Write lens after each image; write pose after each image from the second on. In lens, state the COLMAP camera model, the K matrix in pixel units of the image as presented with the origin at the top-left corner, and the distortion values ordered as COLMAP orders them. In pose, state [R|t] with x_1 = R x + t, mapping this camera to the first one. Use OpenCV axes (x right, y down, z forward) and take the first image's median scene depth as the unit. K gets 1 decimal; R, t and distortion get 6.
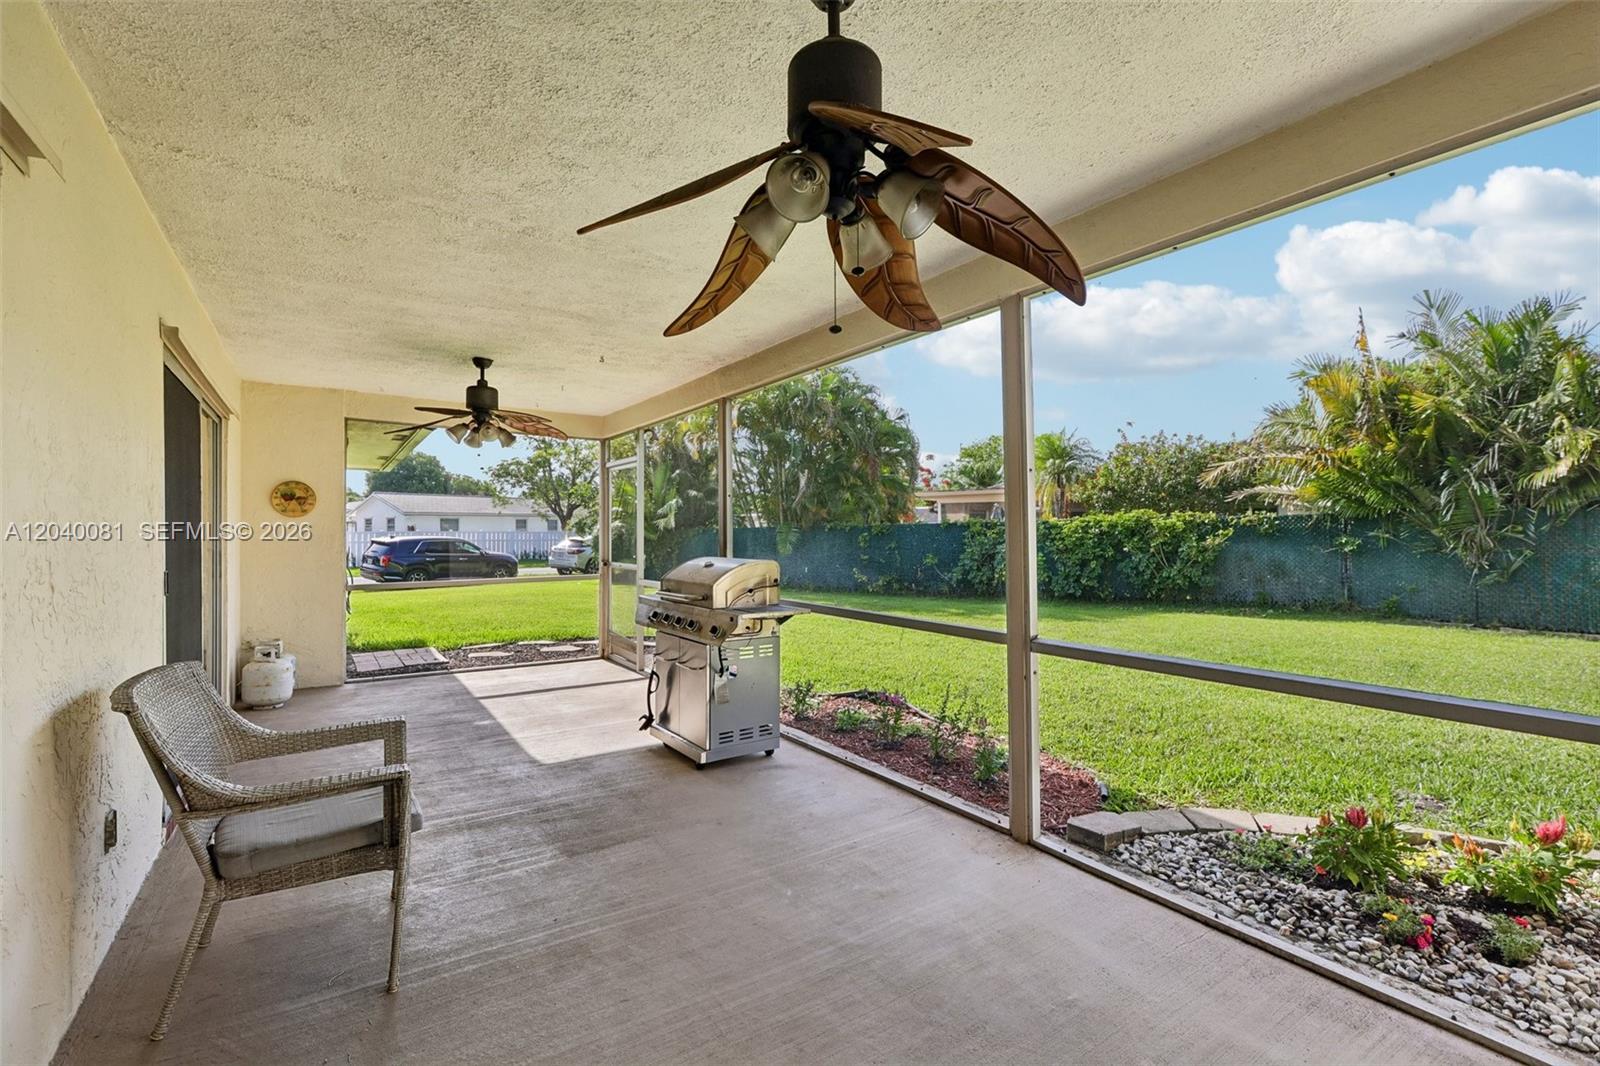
lens RADIAL K [[721.6, 0, 800.4], [0, 721.6, 530.6], [0, 0, 1]] dist [0.002284, -0.000139]
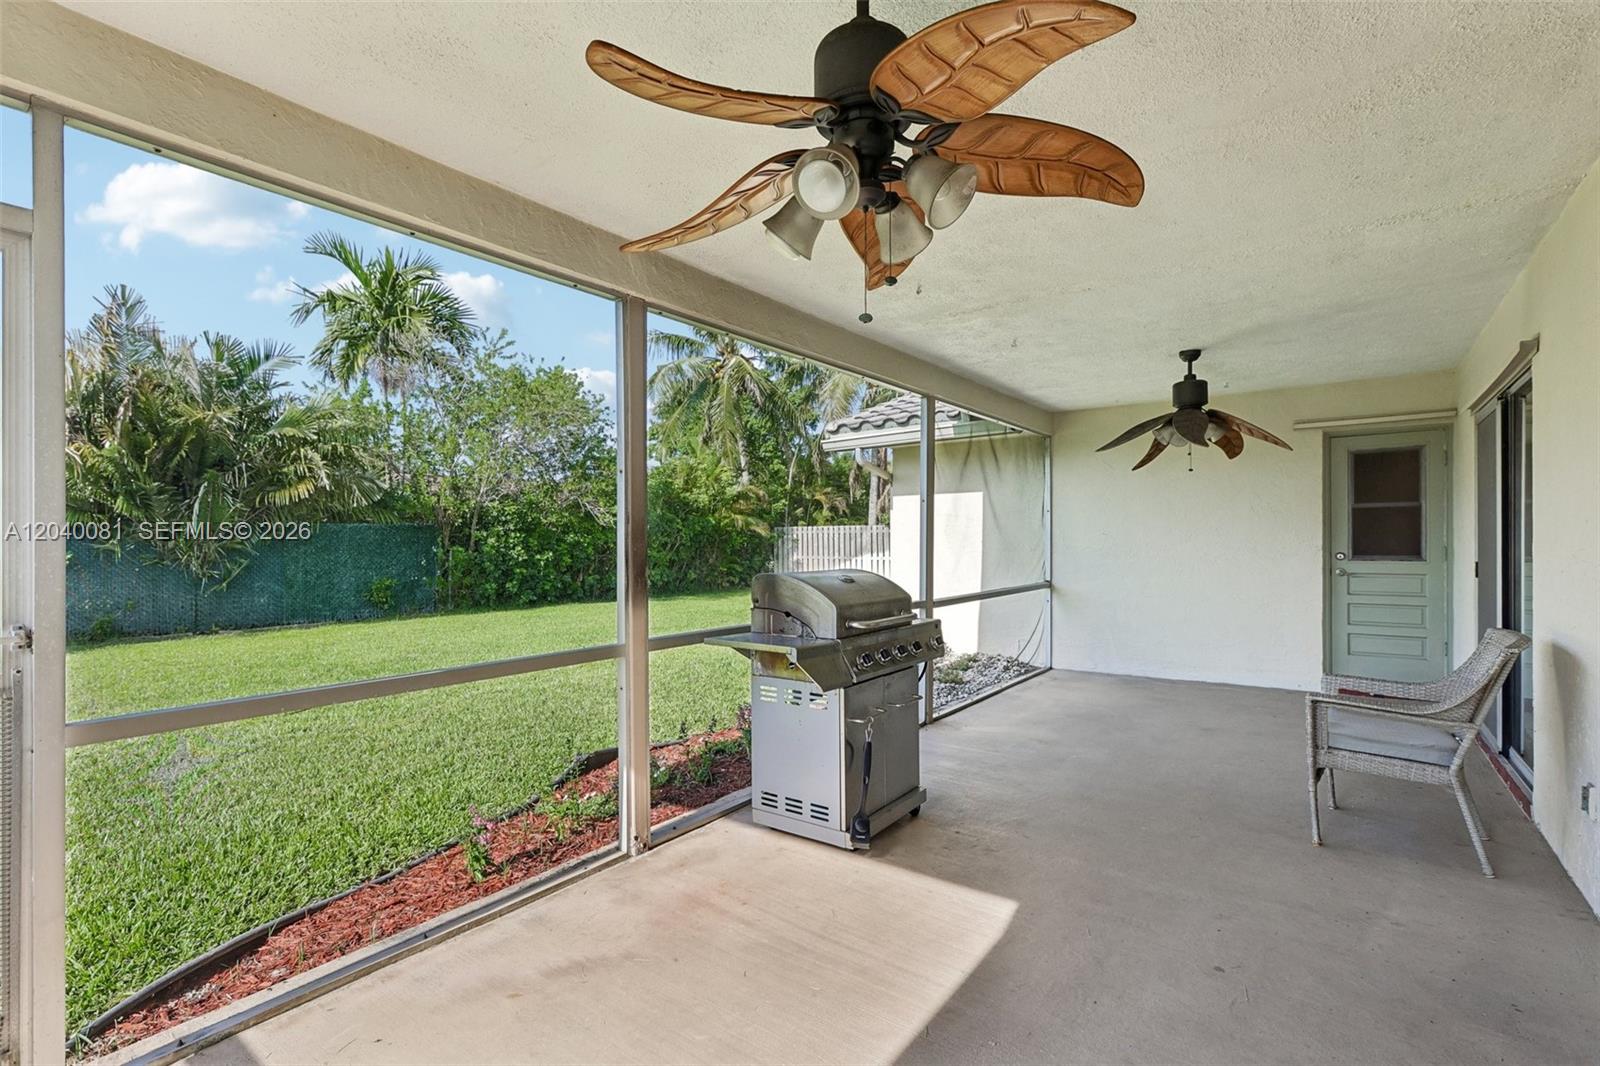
lens RADIAL K [[721.6, 0, 799.6], [0, 721.6, 538.2], [0, 0, 1]] dist [0.002284, -0.000139]
pose [[-0.307430, 0.007744, 0.951539, -0.355589], [0.007090, 0.999958, -0.005847, 0.007763], [-0.951544, 0.004949, -0.307472, 0.548184]]
